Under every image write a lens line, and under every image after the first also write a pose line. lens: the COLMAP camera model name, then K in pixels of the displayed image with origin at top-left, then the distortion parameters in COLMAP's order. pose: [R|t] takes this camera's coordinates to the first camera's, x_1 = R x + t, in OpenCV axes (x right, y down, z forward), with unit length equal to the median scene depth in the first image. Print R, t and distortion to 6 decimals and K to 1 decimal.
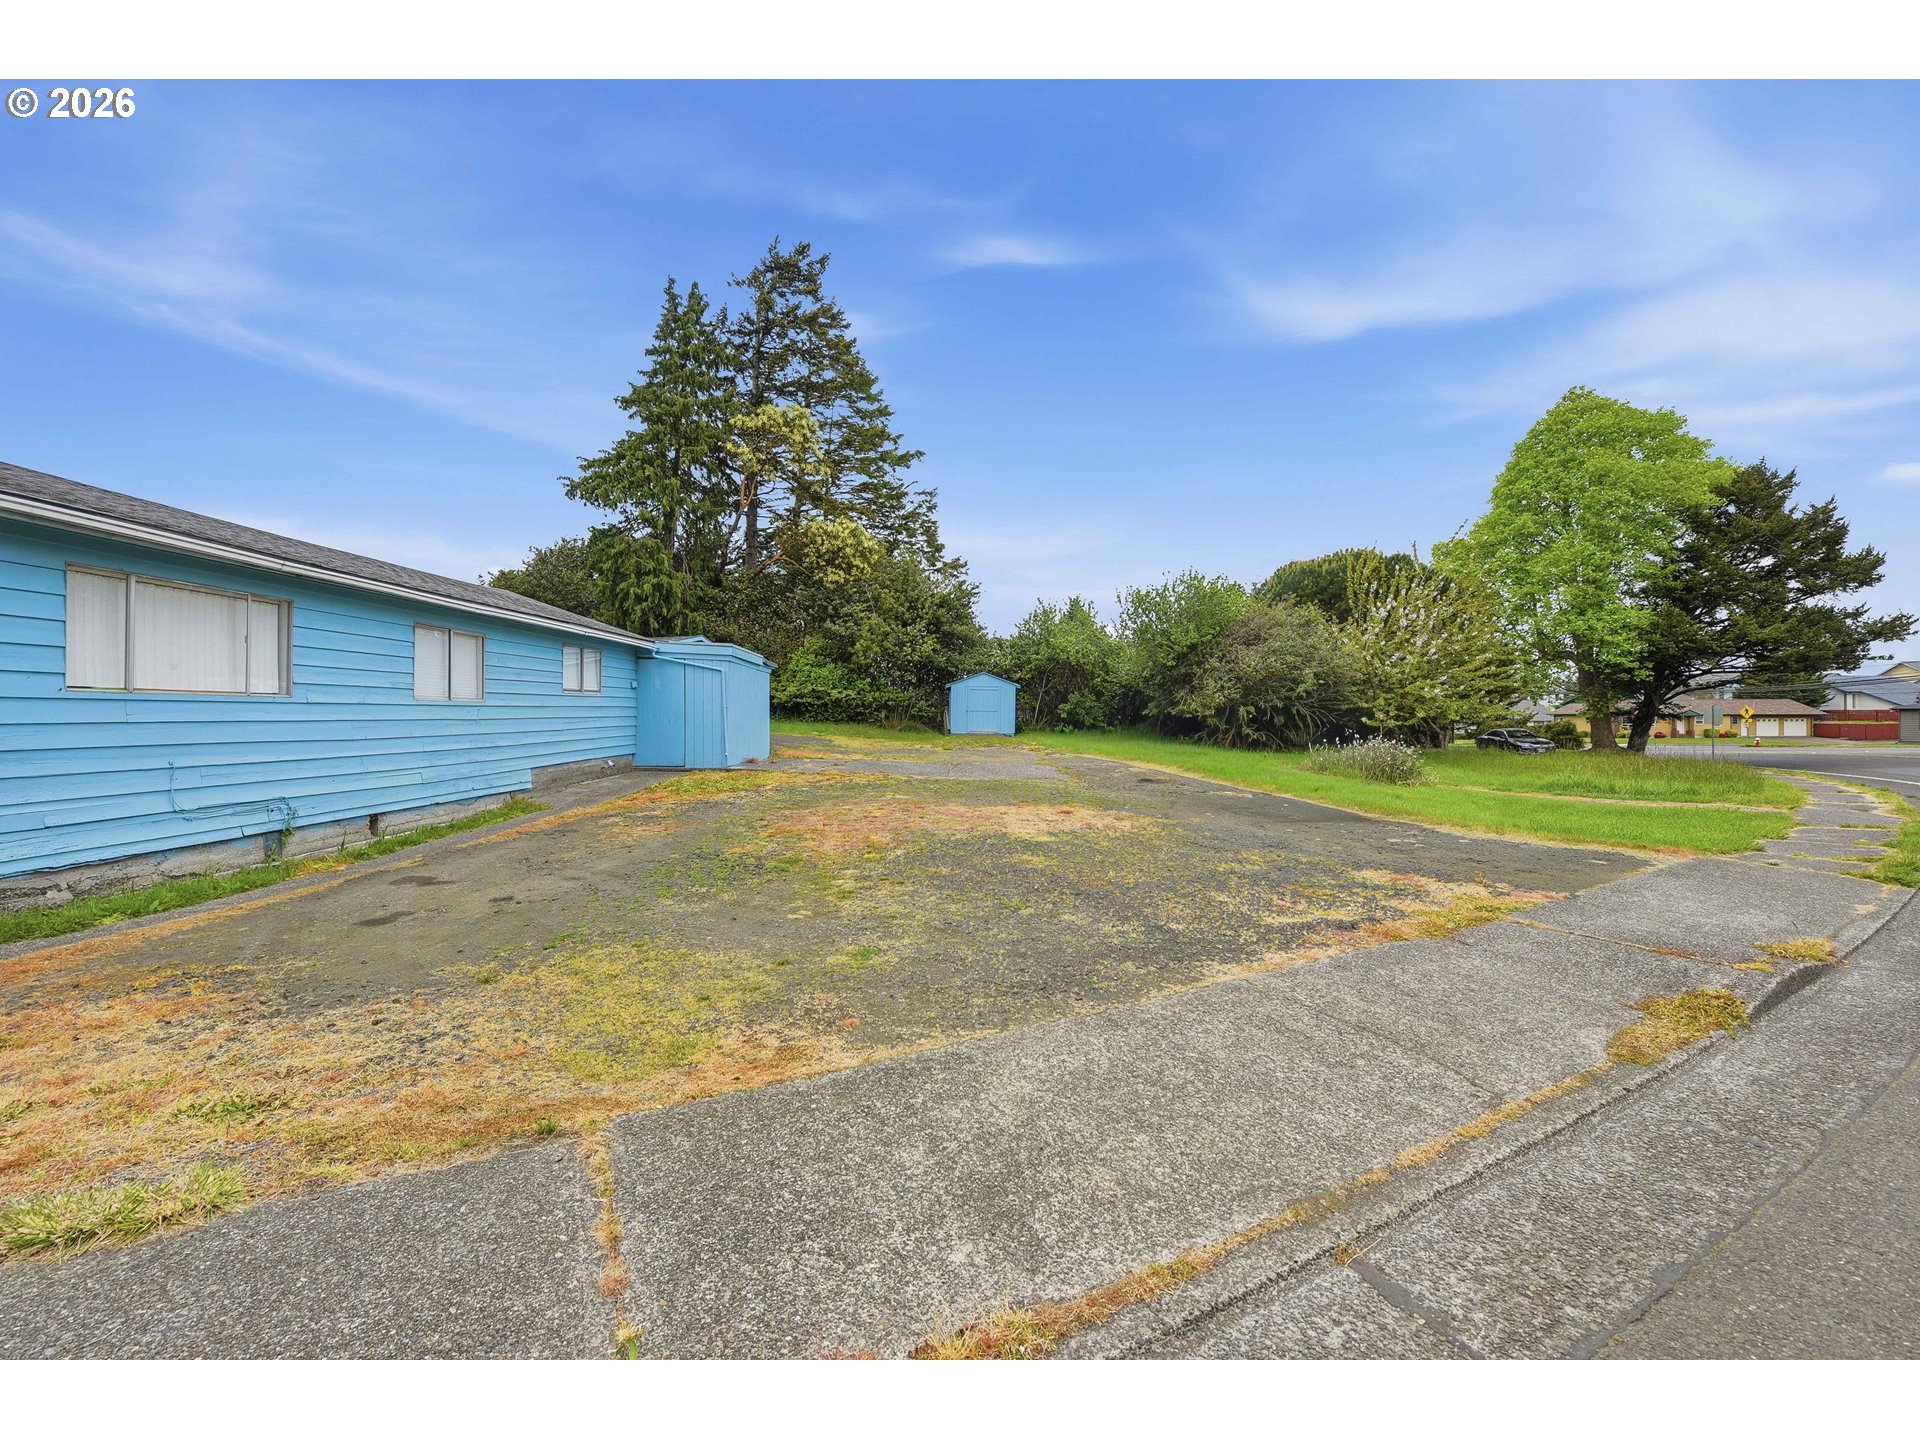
lens RADIAL K [[761.5, 0, 964.3], [0, 761.5, 715.2], [0, 0, 1]] dist [-0.002988, -0.000863]
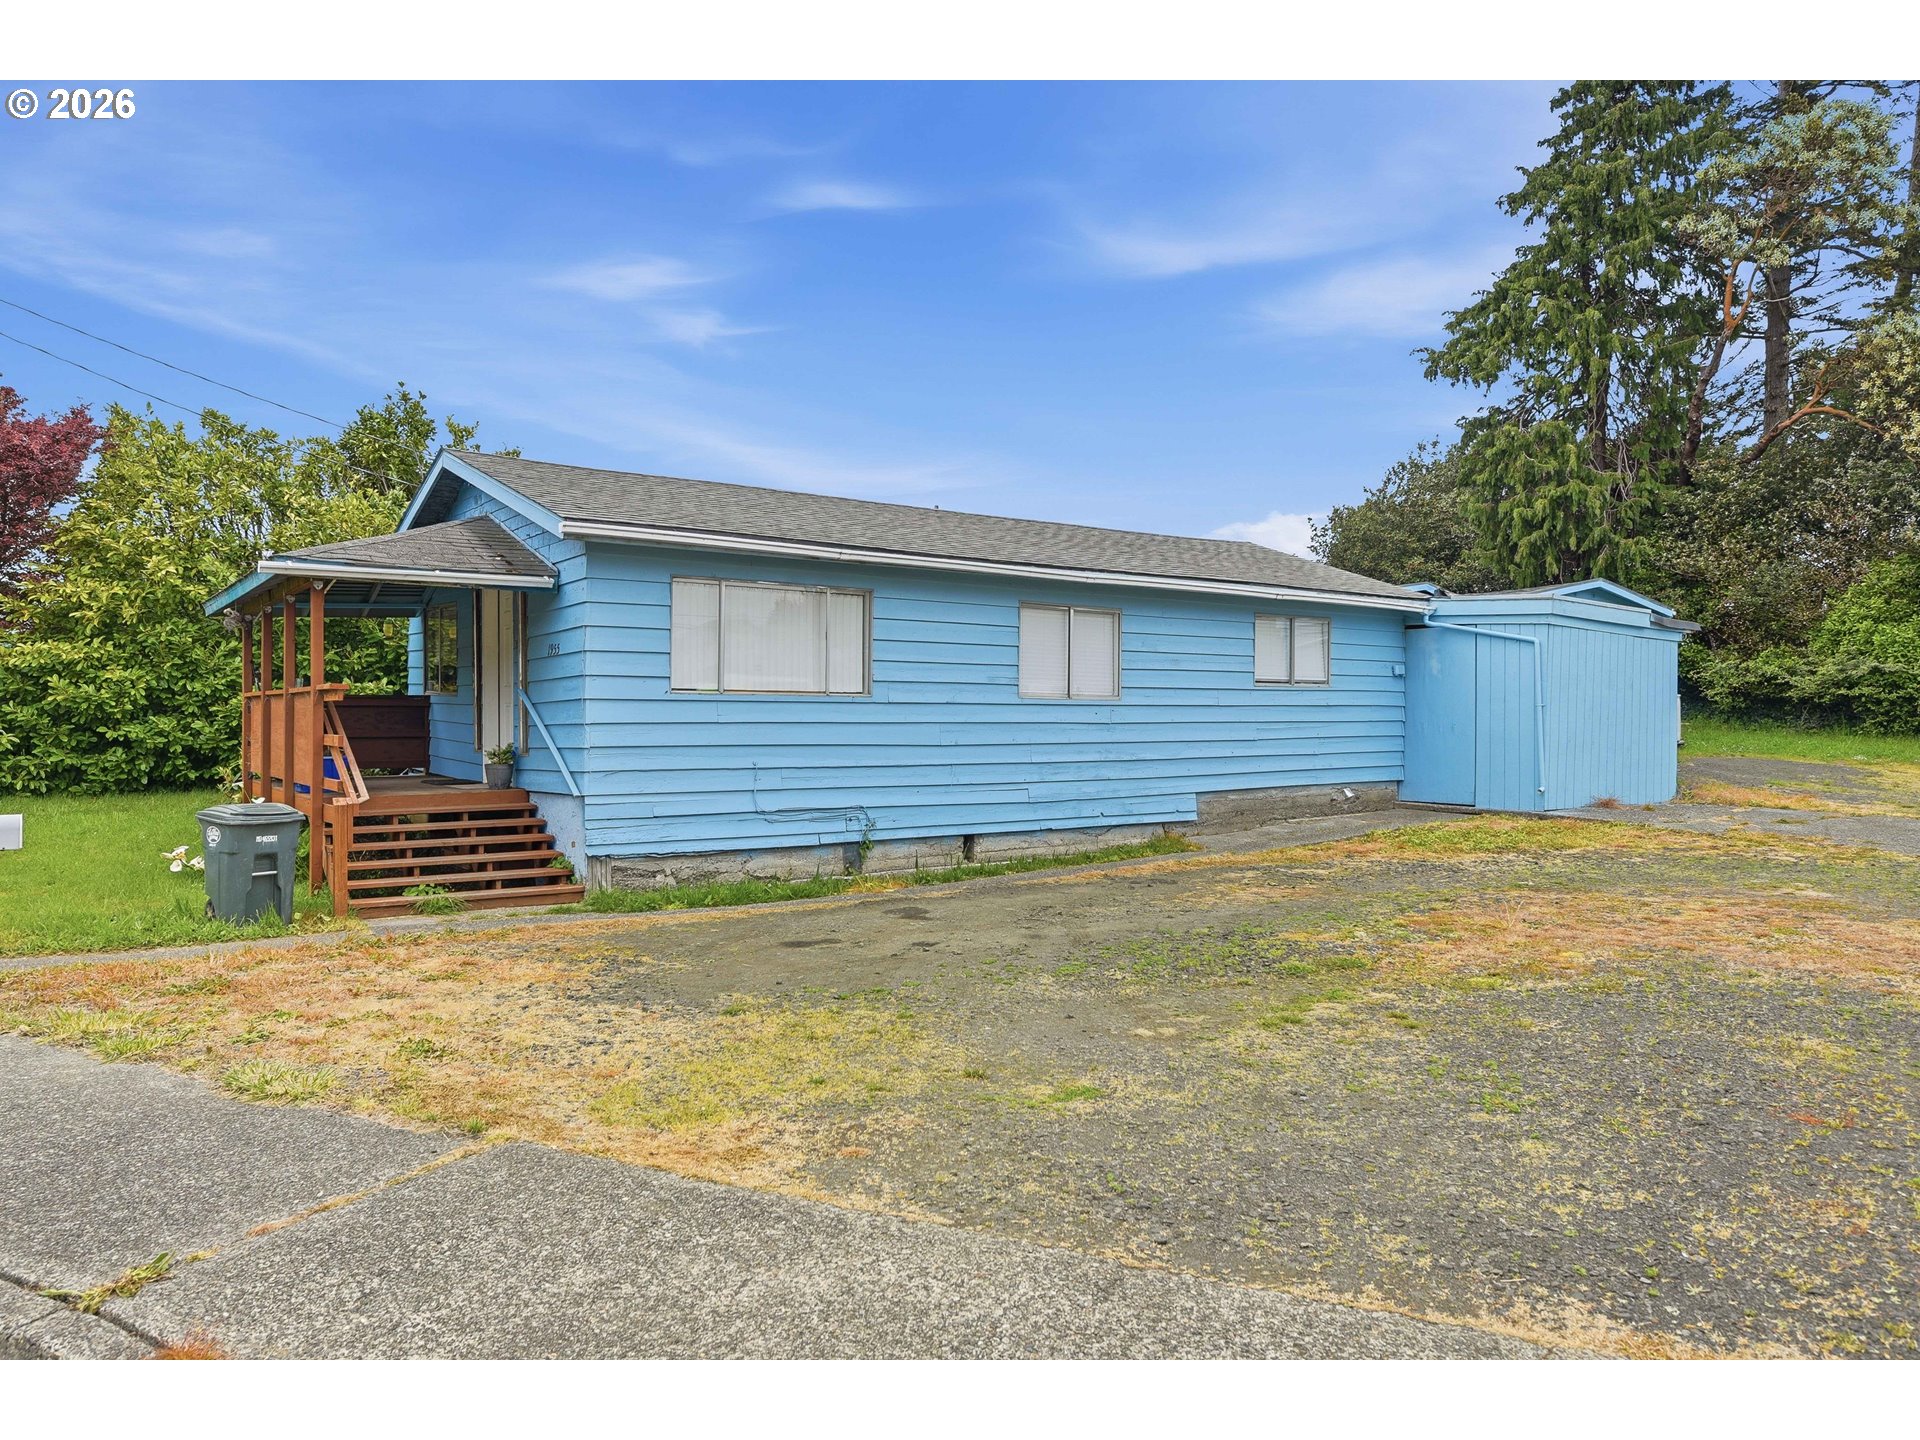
lens RADIAL K [[1276.4, 0, 960.0], [0, 1276.4, 720.0], [0, 0, 1]] dist [-0.005298, -0.001312]
pose [[0.599465, 0.003305, -0.800394, 0.102666], [-0.004291, 0.999990, 0.000916, 0.000695], [0.800390, 0.002885, 0.599473, 0.045052]]
